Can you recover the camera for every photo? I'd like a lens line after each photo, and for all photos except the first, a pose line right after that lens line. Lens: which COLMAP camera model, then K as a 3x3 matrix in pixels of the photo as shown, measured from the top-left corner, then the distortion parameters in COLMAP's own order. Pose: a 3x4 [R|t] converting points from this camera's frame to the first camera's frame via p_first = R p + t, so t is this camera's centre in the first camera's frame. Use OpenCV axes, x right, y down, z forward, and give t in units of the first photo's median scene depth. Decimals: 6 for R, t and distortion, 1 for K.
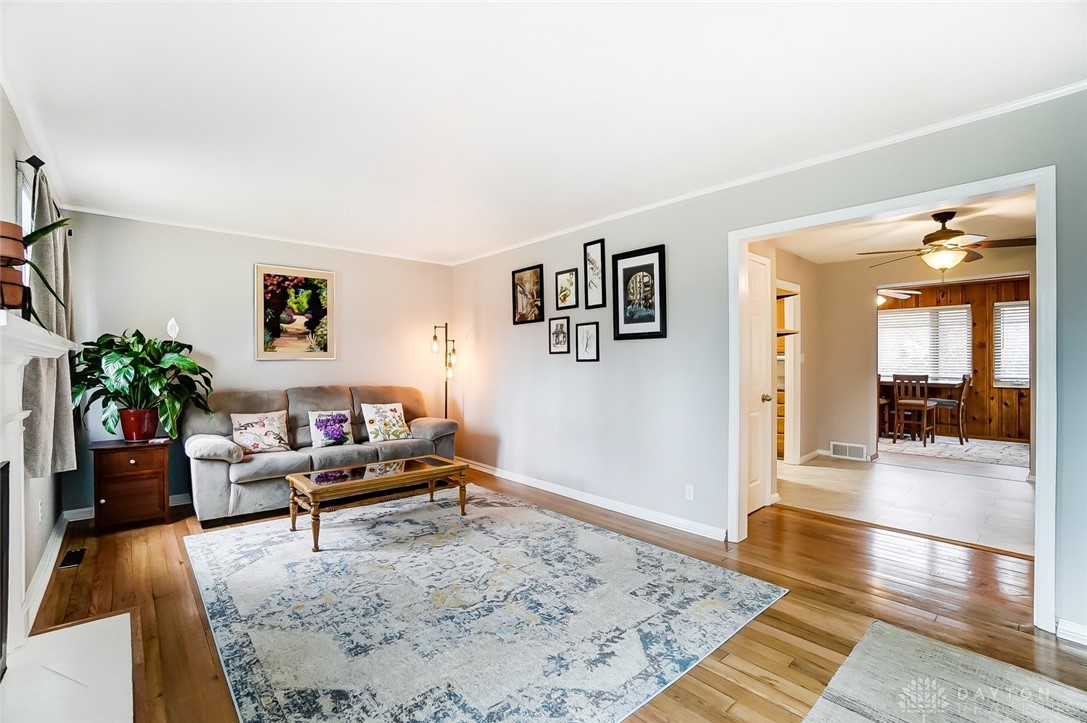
lens RADIAL K [[484.7, 0, 543.5], [0, 484.7, 361.5], [0, 0, 1]] dist [-0.070832, 0.024060]
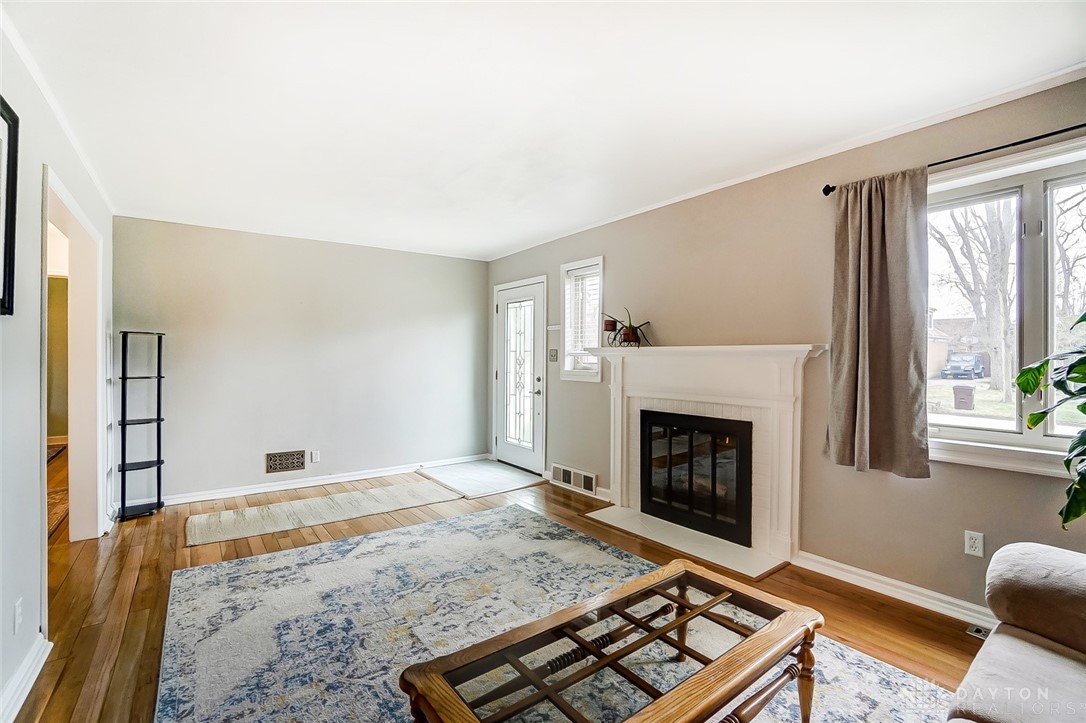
lens RADIAL K [[483.1, 0, 540.4], [0, 483.1, 354.8], [0, 0, 1]] dist [-0.068221, 0.025236]
pose [[-0.995744, 0.002948, 0.092114, -0.264296], [0.002618, 0.999990, -0.003700, -0.006261], [-0.092124, -0.003443, -0.995742, 1.235861]]
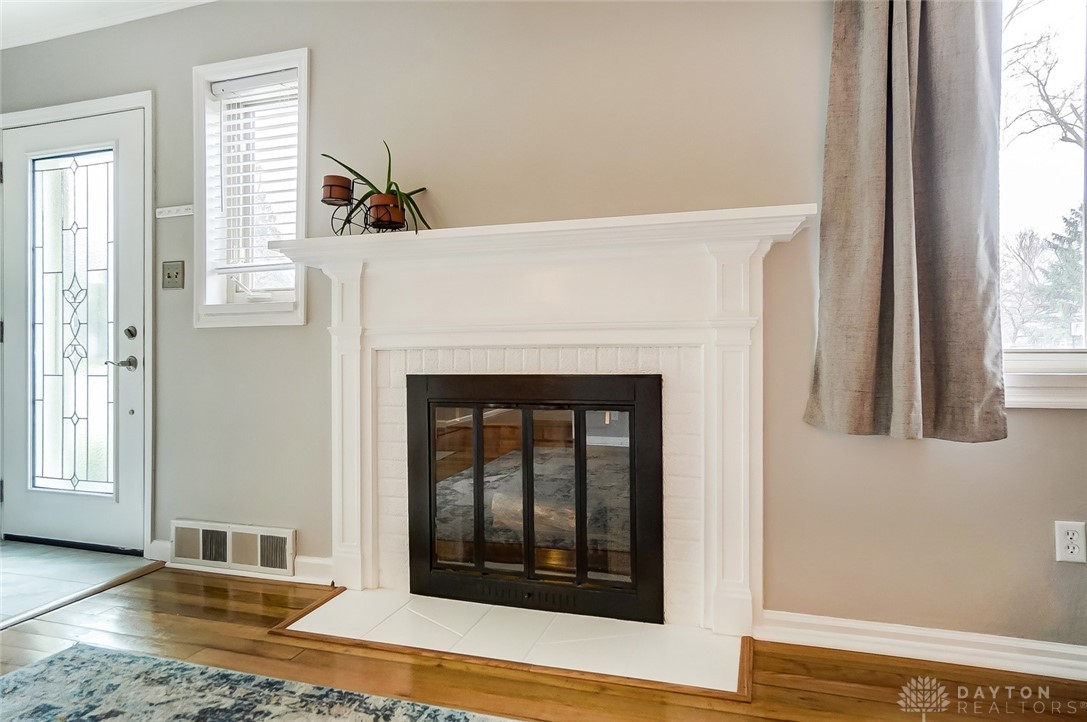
lens RADIAL K [[641.5, 0, 543.5], [0, 641.5, 361.0], [0, 0, 1]] dist [-0.025203, 0.030213]
pose [[-0.862928, 0.010126, -0.505225, -0.183223], [0.008698, 0.999949, 0.005187, 0.083412], [0.505251, 0.000082, -0.862972, 0.850174]]
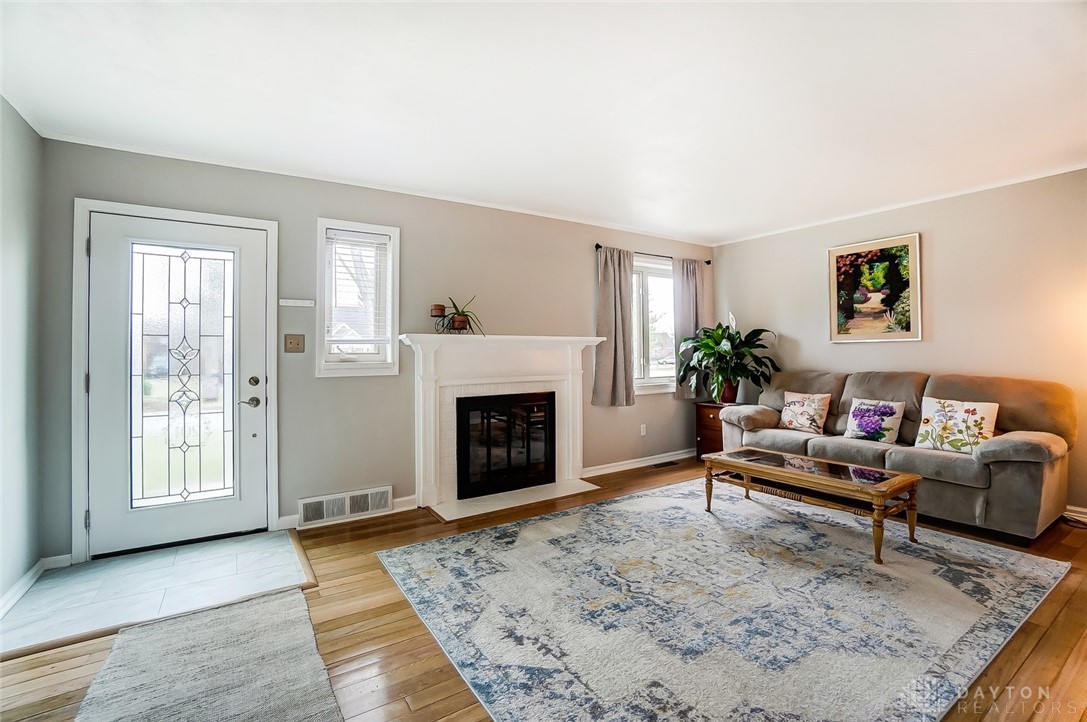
lens RADIAL K [[483.6, 0, 540.9], [0, 483.6, 354.2], [0, 0, 1]] dist [-0.068221, 0.025236]
pose [[-0.153409, 0.005941, -0.988145, 0.535397], [0.011389, 0.999926, 0.004244, 0.010386], [0.988097, -0.010603, -0.153465, 0.586716]]
